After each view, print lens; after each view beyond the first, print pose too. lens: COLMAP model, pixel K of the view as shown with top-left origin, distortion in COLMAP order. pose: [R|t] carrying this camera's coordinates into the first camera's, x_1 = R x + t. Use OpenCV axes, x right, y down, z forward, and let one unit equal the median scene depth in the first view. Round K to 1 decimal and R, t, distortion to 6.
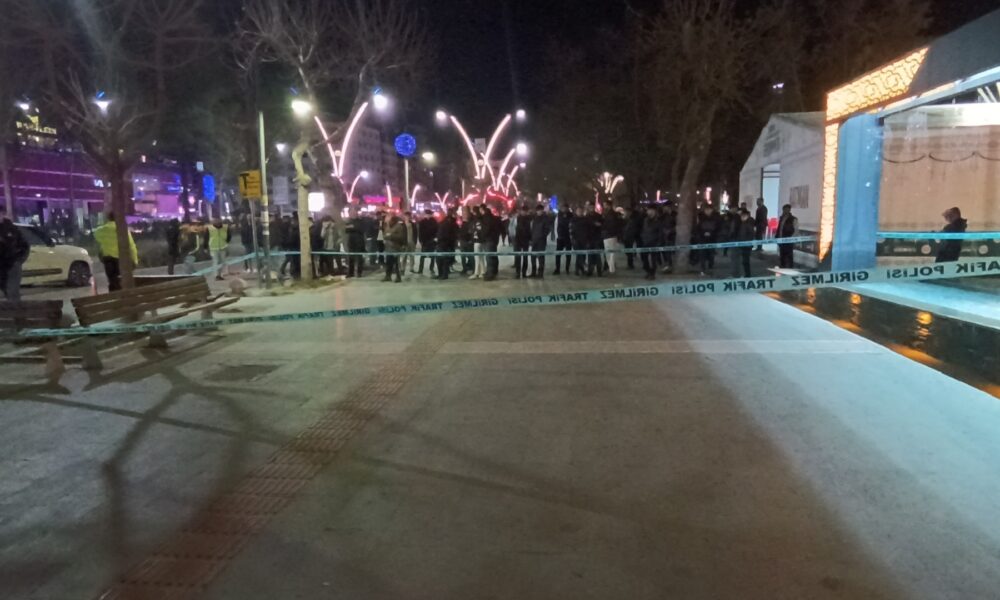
lens RADIAL K [[664.6, 0, 500.0], [0, 664.6, 300.0], [0, 0, 1]] dist [-0.046218, 0.001702]
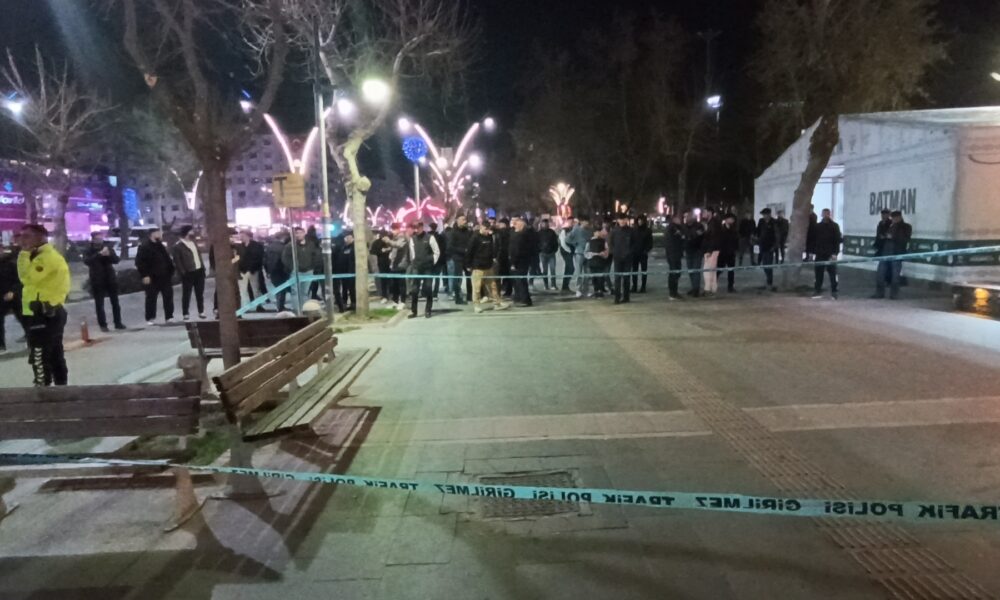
lens RADIAL K [[664.6, 0, 500.0], [0, 664.6, 300.0], [0, 0, 1]] dist [-0.046218, 0.001702]
pose [[0.992439, -0.024772, 0.120217, -0.183975], [0.027263, 0.999445, -0.019121, -0.018251], [-0.119676, 0.022254, 0.992564, 0.154295]]
